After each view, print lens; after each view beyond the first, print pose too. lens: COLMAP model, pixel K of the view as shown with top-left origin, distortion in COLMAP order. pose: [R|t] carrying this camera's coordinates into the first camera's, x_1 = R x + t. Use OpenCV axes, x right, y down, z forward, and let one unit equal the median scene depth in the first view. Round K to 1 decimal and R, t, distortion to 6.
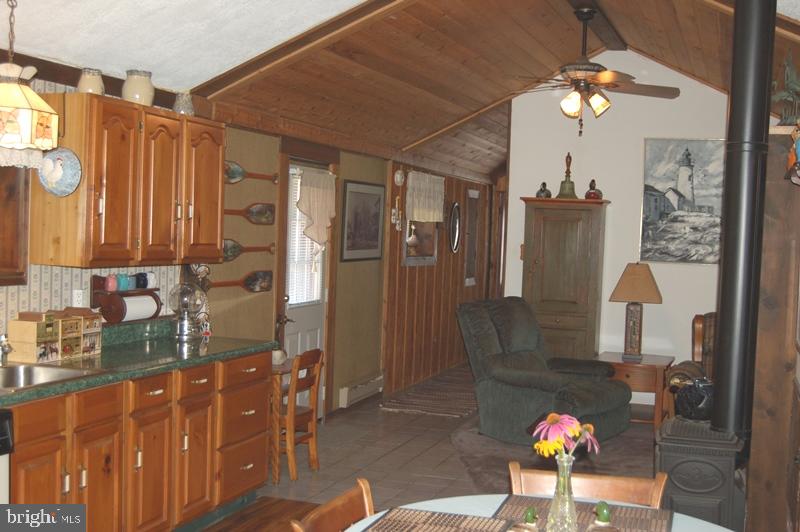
lens RADIAL K [[1012.8, 0, 397.6], [0, 1012.8, 270.2], [0, 0, 1]] dist [-0.049401, 0.000000]
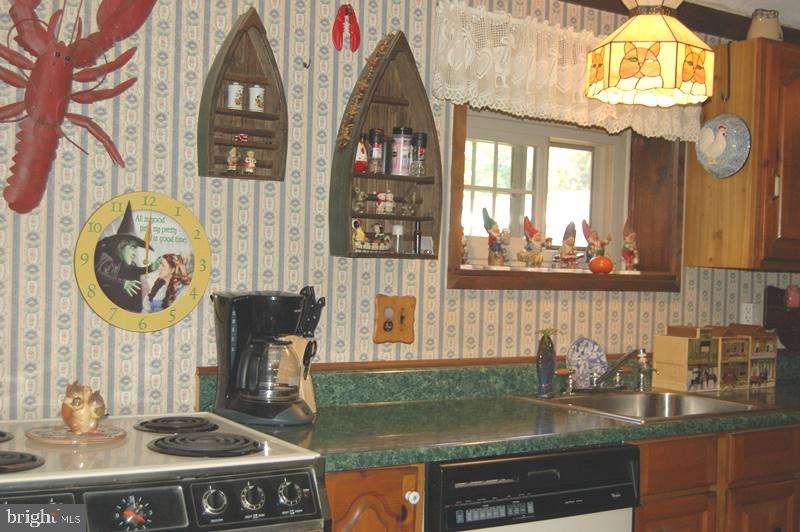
lens RADIAL K [[1012.8, 0, 400.9], [0, 1012.8, 269.4], [0, 0, 1]] dist [-0.049401, 0.000000]
pose [[0.789605, -0.002211, -0.613612, -0.058197], [-0.029648, 0.998688, -0.041749, 0.036839], [0.612899, 0.051157, 0.788503, 0.248758]]
